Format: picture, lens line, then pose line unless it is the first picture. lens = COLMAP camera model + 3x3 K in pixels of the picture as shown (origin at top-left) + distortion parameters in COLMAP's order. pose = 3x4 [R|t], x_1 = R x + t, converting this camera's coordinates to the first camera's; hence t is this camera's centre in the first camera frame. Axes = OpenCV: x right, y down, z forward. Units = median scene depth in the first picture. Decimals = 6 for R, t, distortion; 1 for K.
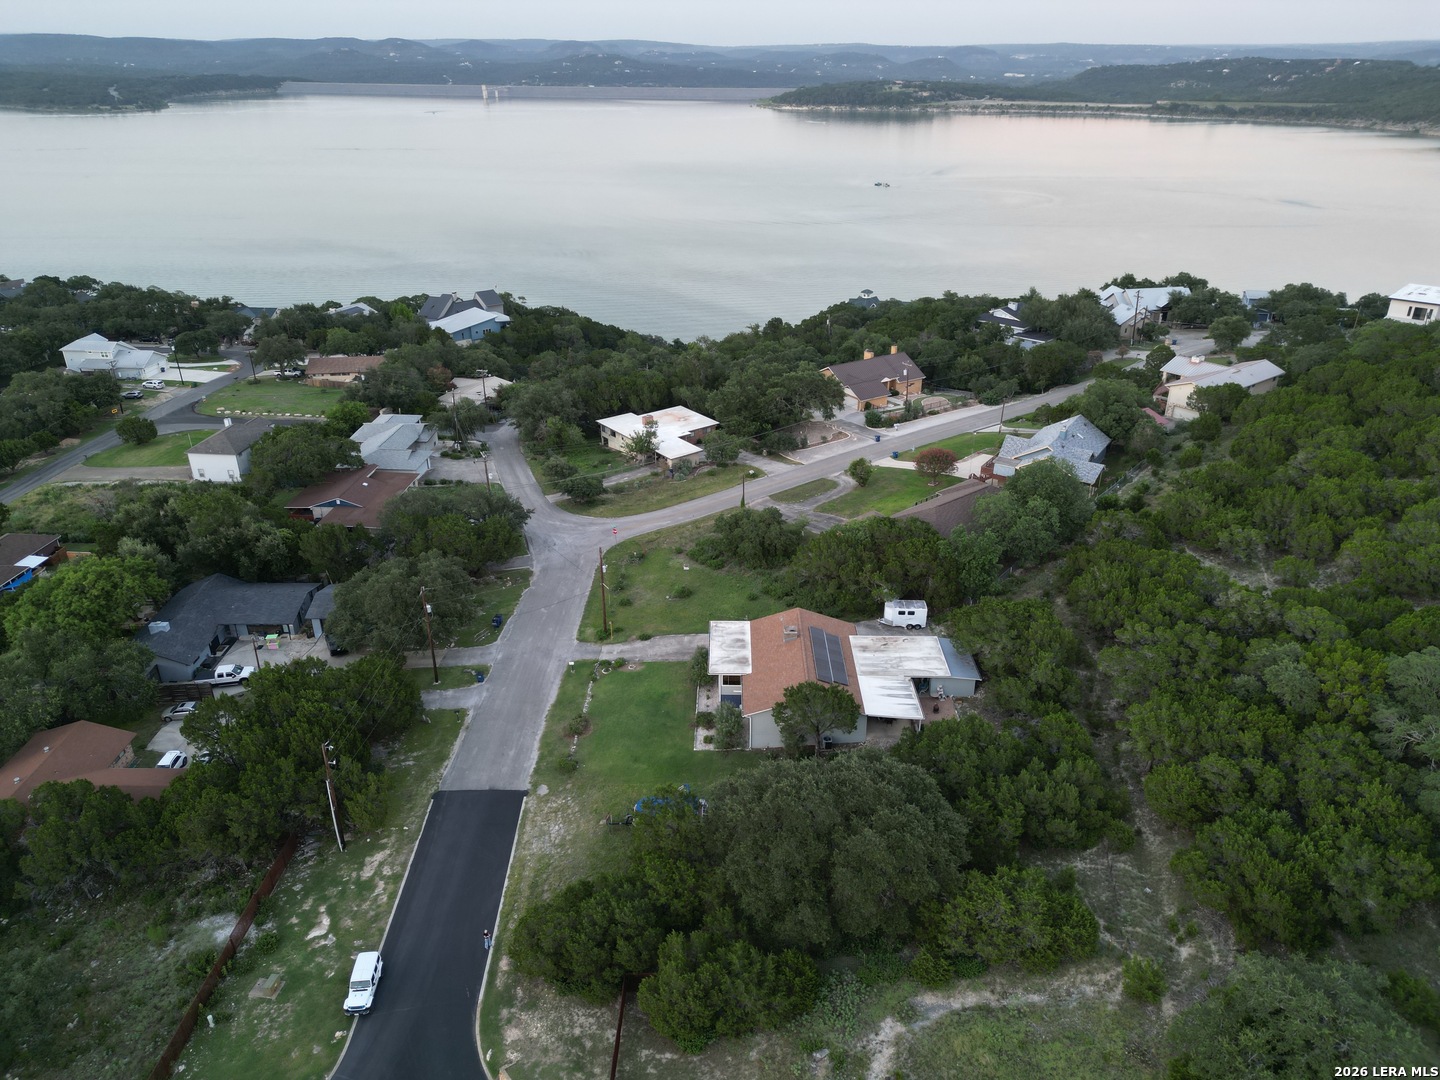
lens RADIAL K [[1005.9, 0, 714.7], [0, 1005.9, 542.2], [0, 0, 1]] dist [0.071432, -0.067617]
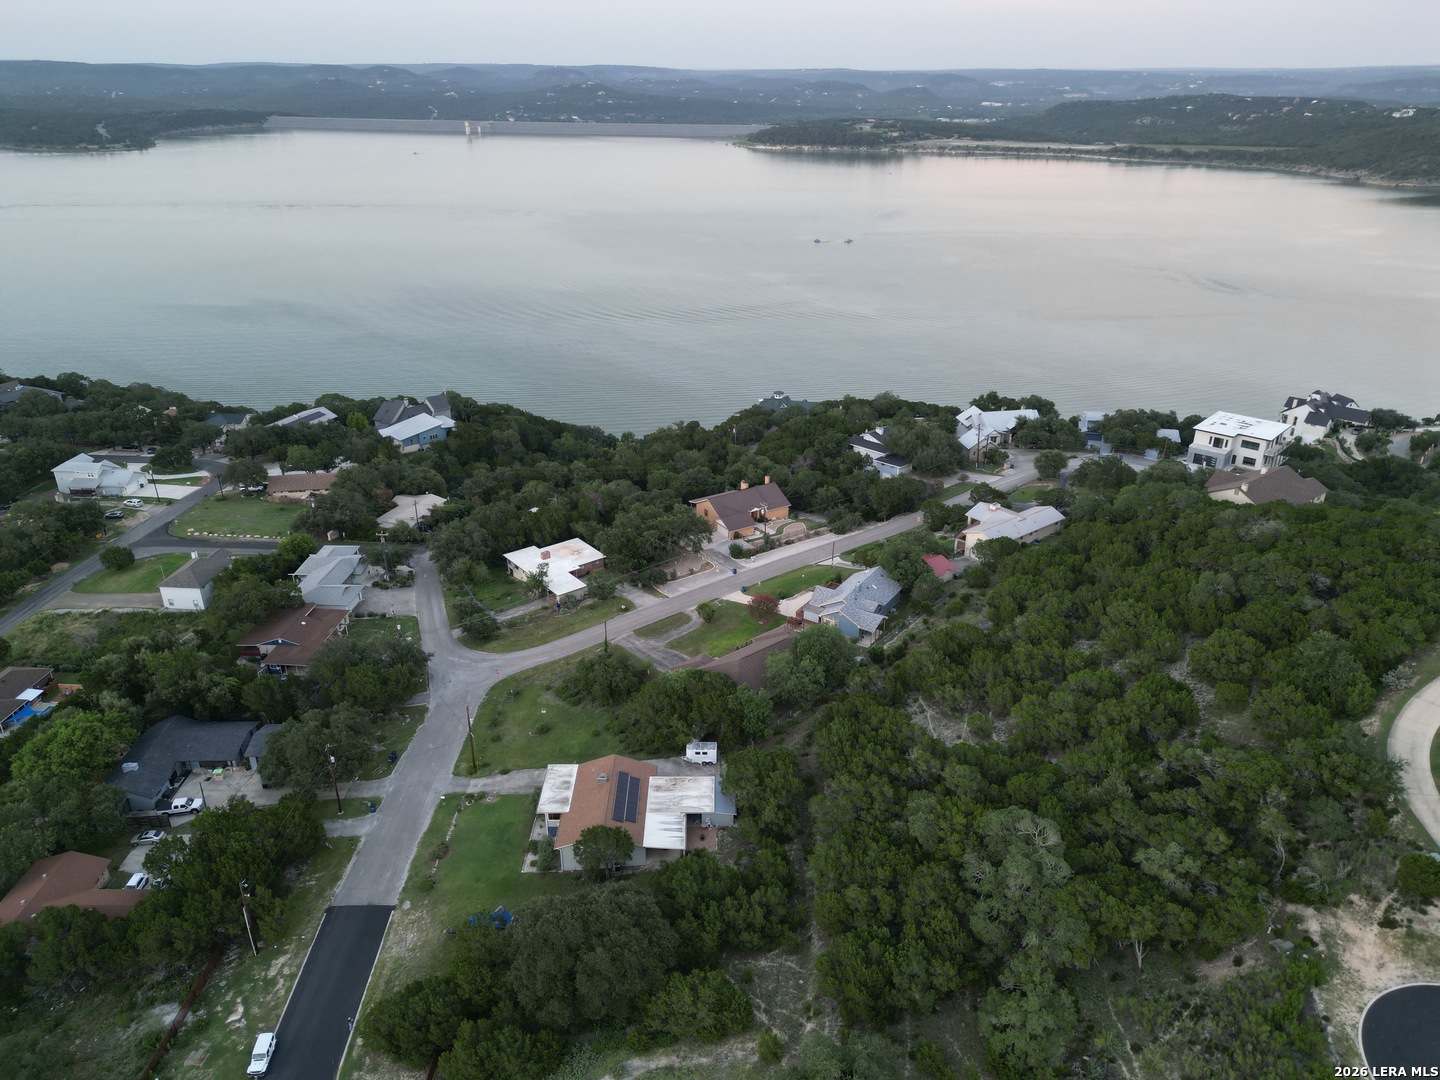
lens RADIAL K [[1005.9, 0, 714.7], [0, 1005.9, 542.2], [0, 0, 1]] dist [0.071432, -0.067617]
pose [[0.999940, -0.003306, 0.010474, 0.143146], [0.003471, 0.999869, -0.015784, -0.136505], [-0.010421, 0.015819, 0.999821, -0.240456]]
